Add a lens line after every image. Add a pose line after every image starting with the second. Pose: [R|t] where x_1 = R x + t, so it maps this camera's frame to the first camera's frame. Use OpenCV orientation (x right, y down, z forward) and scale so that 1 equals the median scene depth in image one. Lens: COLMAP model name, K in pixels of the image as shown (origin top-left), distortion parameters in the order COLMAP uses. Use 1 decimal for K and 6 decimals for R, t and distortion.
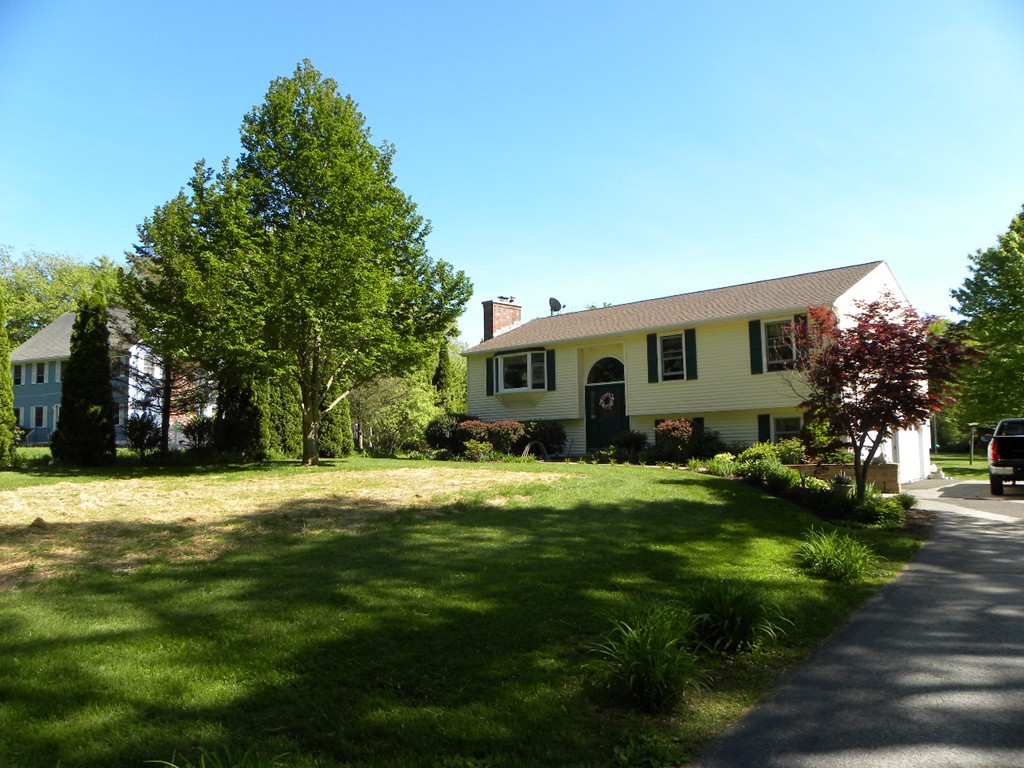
lens RADIAL K [[786.6, 0, 512.0], [0, 786.6, 384.0], [0, 0, 1]] dist [-0.142643, 0.085087]
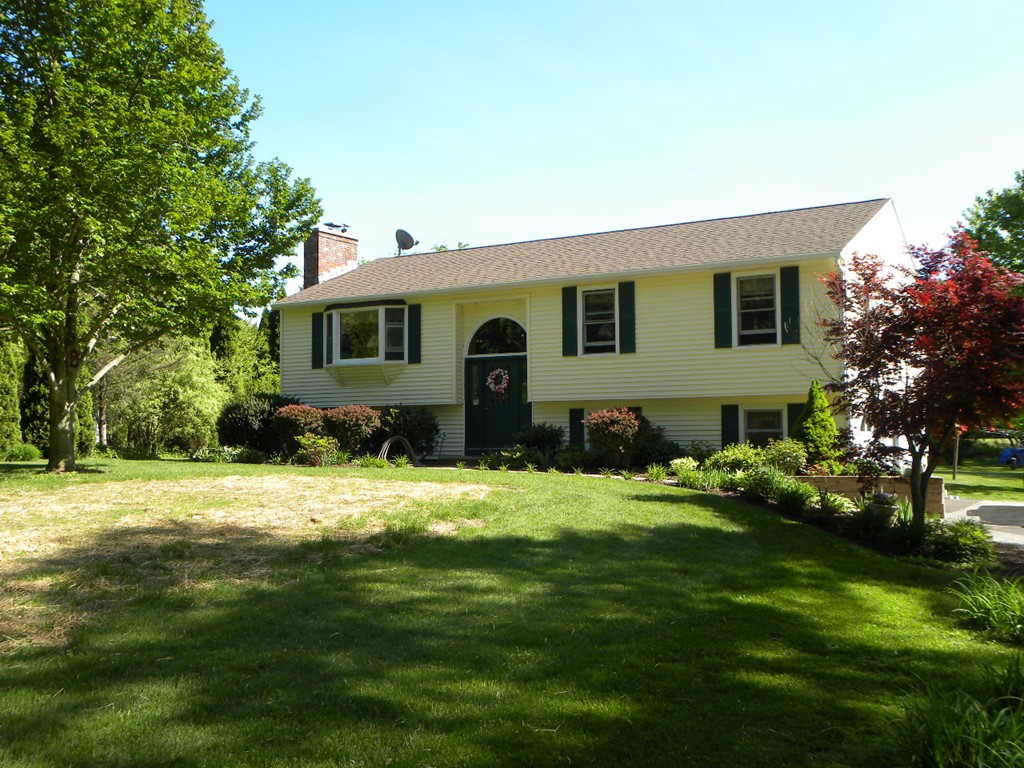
lens RADIAL K [[1091.0, 0, 512.0], [0, 1091.0, 384.0], [0, 0, 1]] dist [0.008744, -0.007068]
pose [[0.974676, 0.023840, 0.222347, -0.088461], [-0.029188, 0.999358, 0.020800, 0.004540], [-0.221708, -0.026763, 0.974746, 0.053372]]
